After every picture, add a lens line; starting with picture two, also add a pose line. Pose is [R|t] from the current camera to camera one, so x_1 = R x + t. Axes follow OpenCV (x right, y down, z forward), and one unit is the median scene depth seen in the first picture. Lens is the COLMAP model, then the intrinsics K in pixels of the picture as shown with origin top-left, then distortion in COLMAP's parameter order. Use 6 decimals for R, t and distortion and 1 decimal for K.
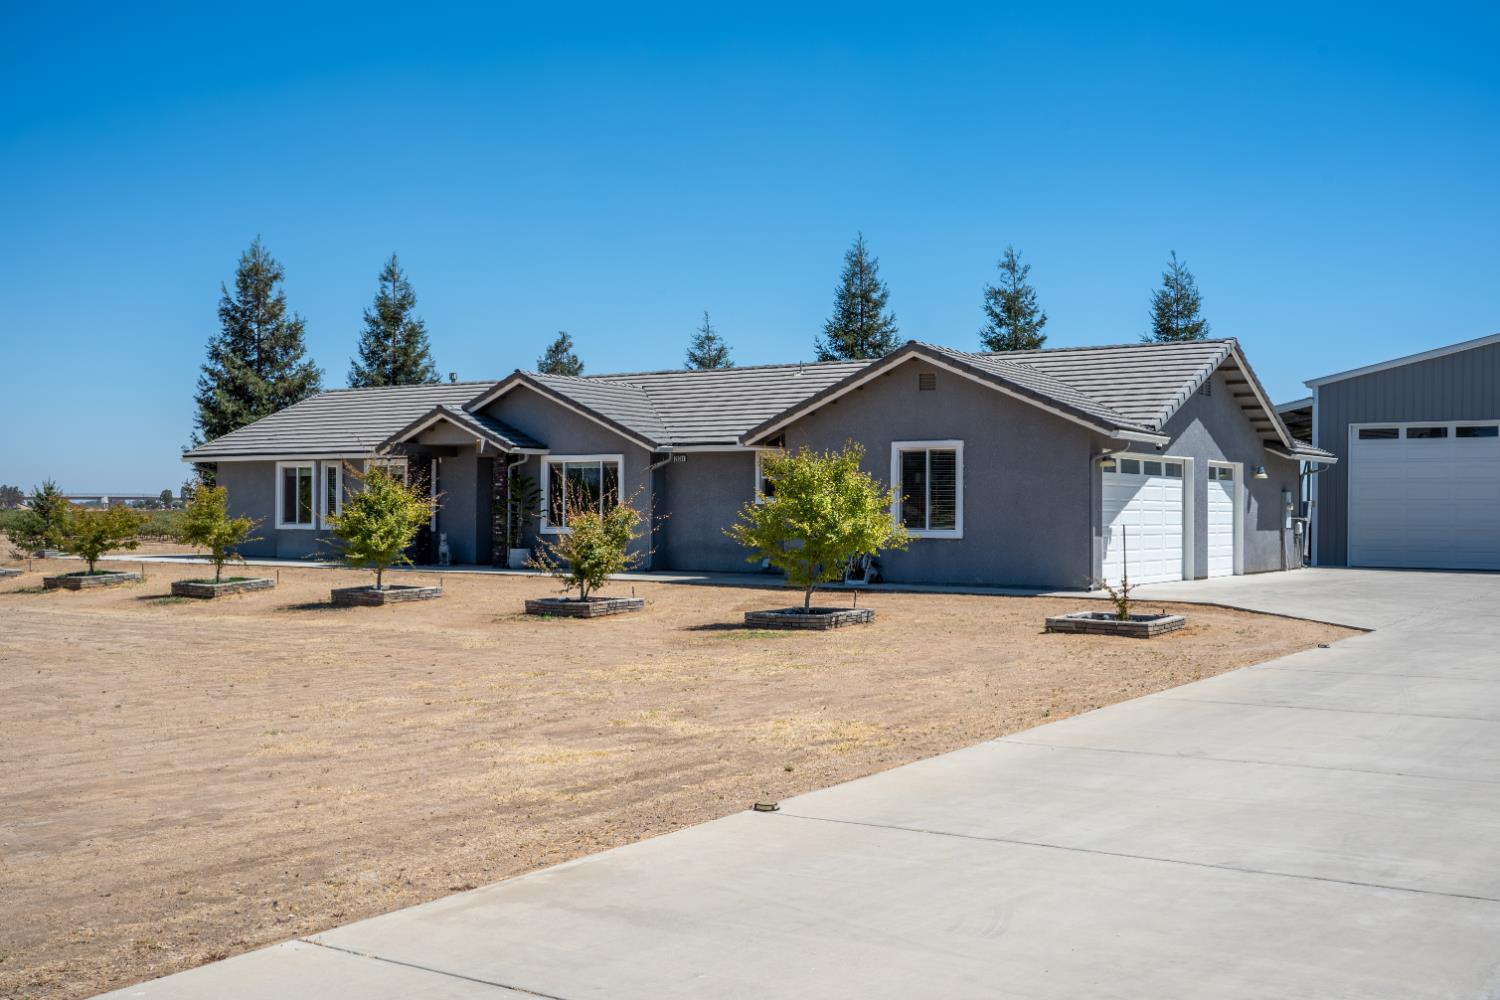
lens RADIAL K [[1565.8, 0, 753.0], [0, 1565.8, 504.3], [0, 0, 1]] dist [0.005602, 0.000000]
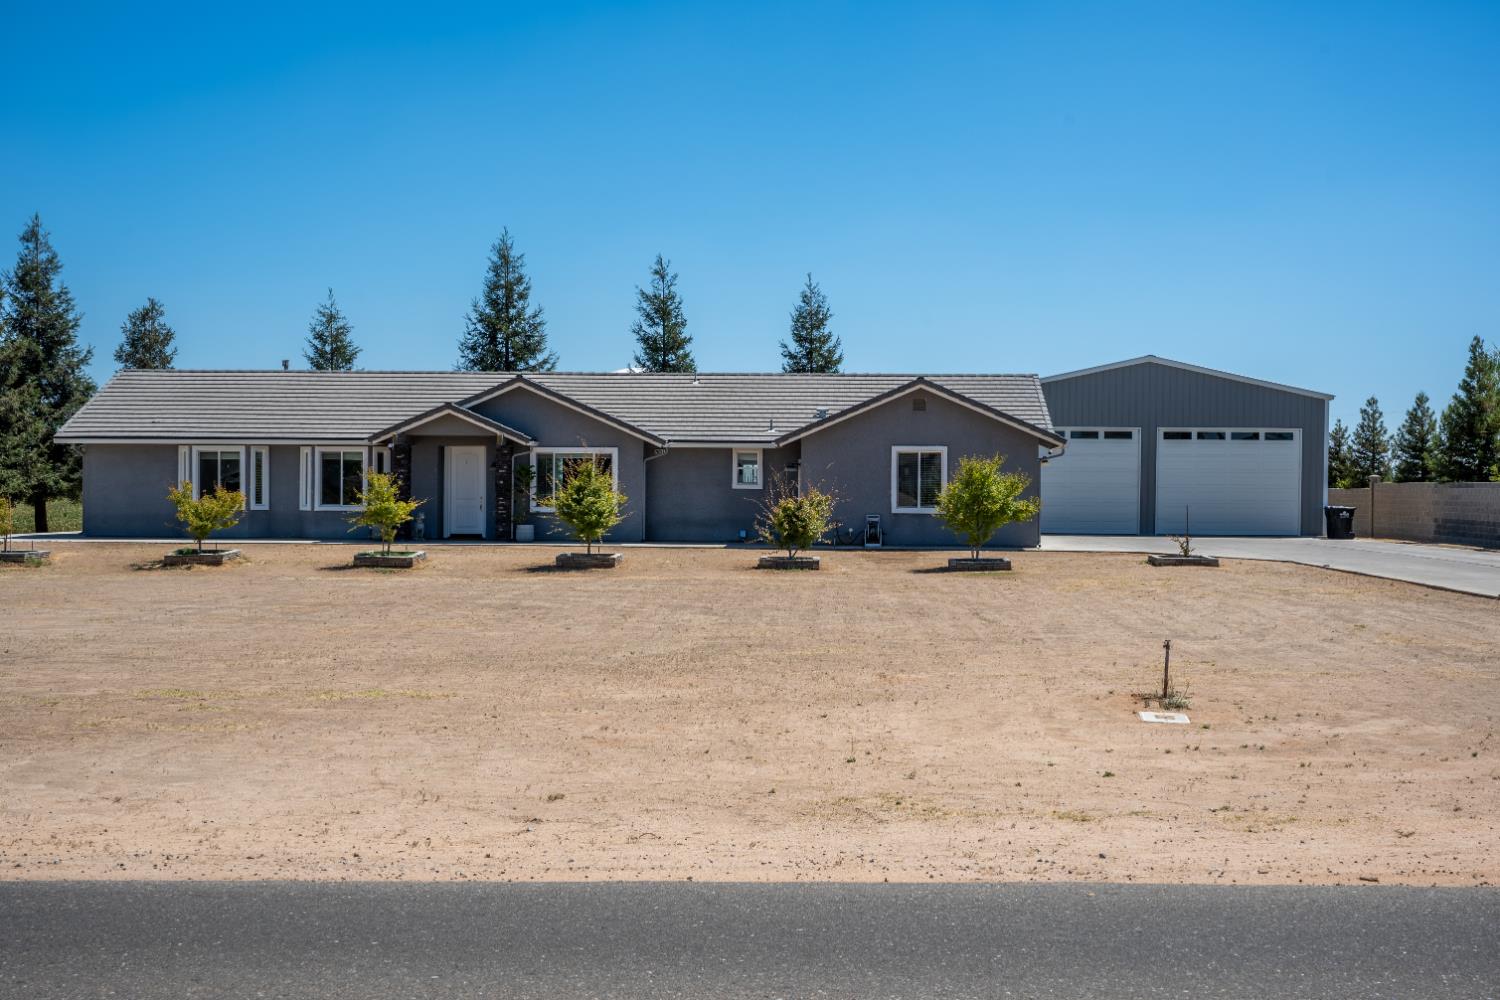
lens RADIAL K [[1950.0, 0, 807.8], [0, 1950.0, 513.7], [0, 0, 1]] dist [-0.009366, 0.000000]
pose [[0.840376, -0.007392, 0.541954, -0.741196], [-0.004459, 0.999779, 0.020551, -0.011398], [-0.541986, -0.019687, 0.840157, -0.353265]]
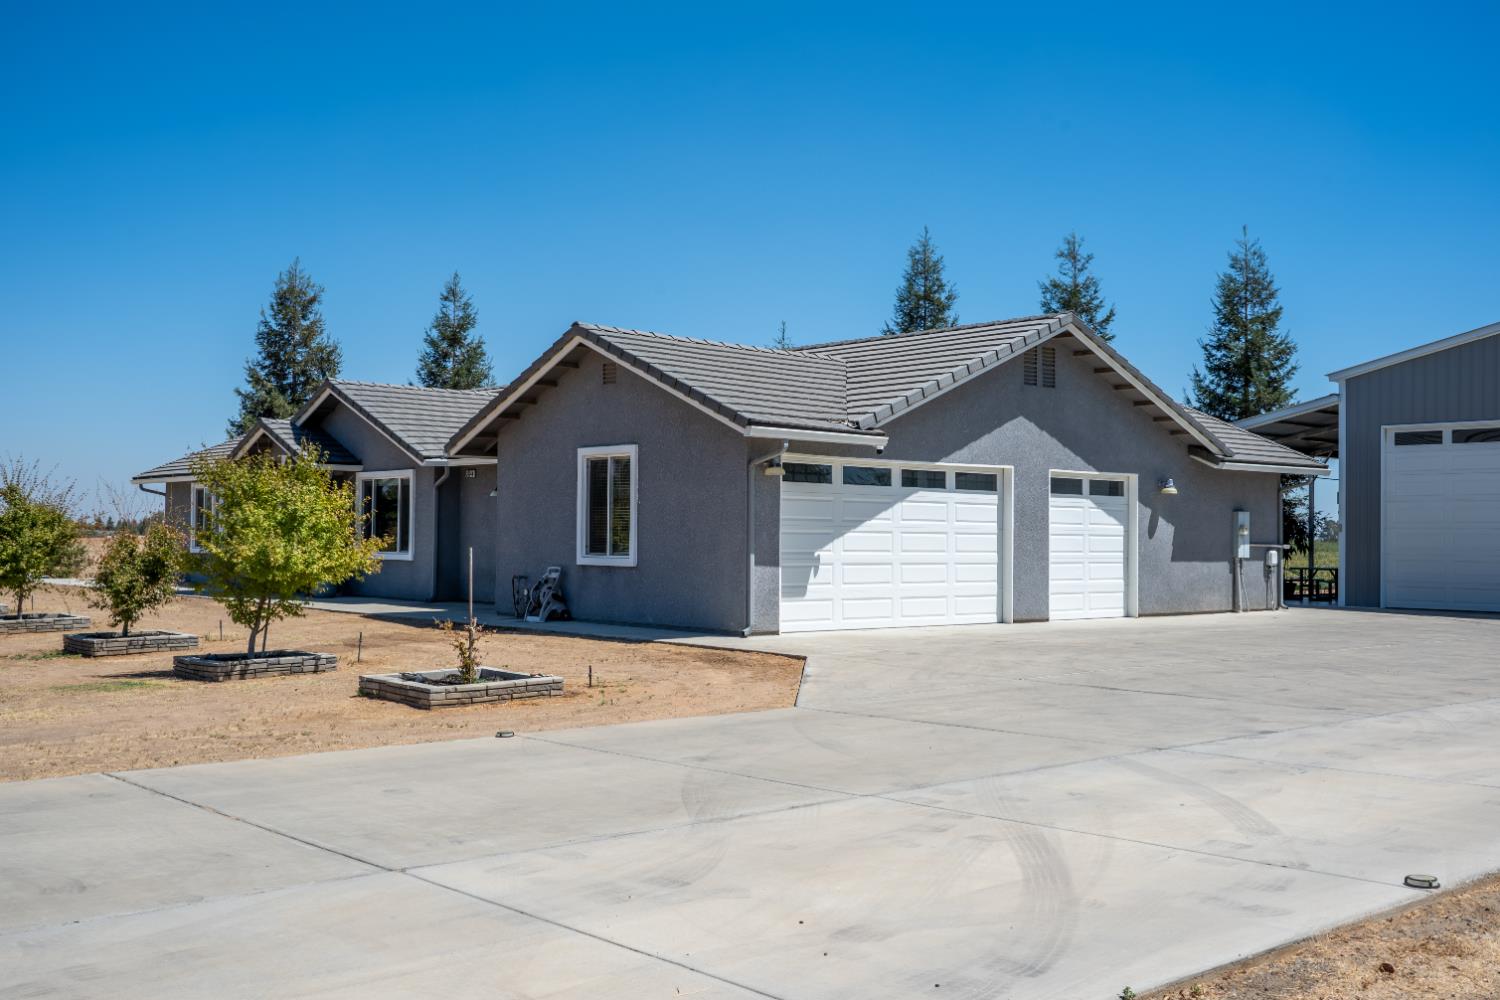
lens RADIAL K [[1528.3, 0, 743.8], [0, 1528.3, 504.4], [0, 0, 1]] dist [-0.003033, 0.000000]
pose [[0.966145, -0.002599, -0.257985, 0.300165], [-0.002318, 0.999821, -0.018755, 0.003411], [0.257988, 0.018718, 0.965967, 0.198995]]
